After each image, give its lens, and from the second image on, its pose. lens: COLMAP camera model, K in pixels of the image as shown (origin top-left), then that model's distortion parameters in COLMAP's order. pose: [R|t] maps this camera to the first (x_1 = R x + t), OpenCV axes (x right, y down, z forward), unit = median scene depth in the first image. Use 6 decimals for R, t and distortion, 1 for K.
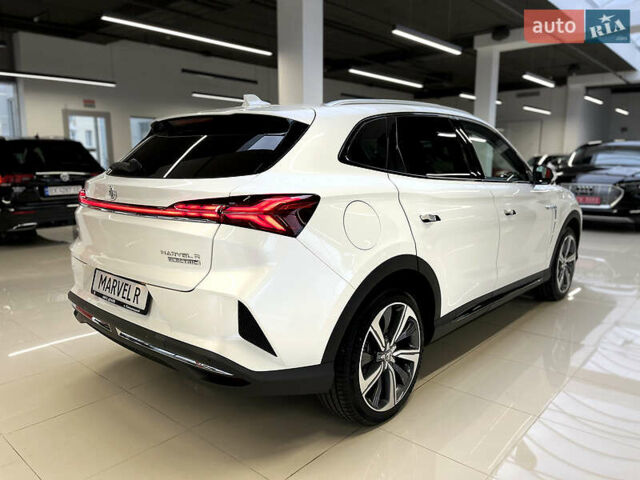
lens RADIAL K [[487.7, 0, 317.3], [0, 487.7, 241.4], [0, 0, 1]] dist [0.053609, -0.070282]
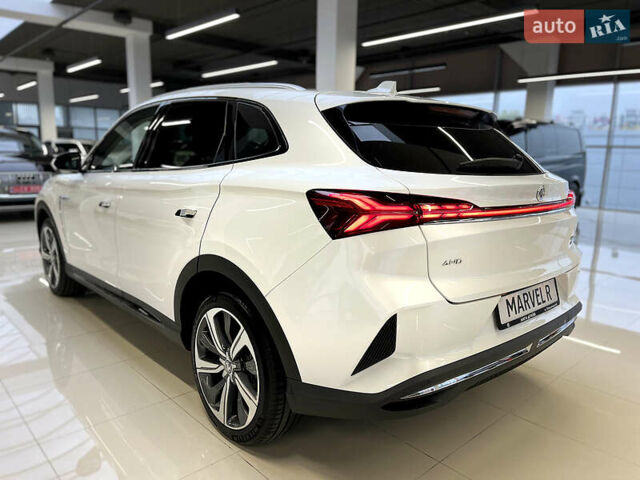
lens RADIAL K [[487.7, 0, 317.7], [0, 487.7, 233.6], [0, 0, 1]] dist [0.053609, -0.070282]
pose [[0.103180, -0.160054, 0.981701, -1.227950], [0.145443, 0.978788, 0.144292, -0.195522], [-0.983972, 0.127893, 0.124270, 1.179825]]
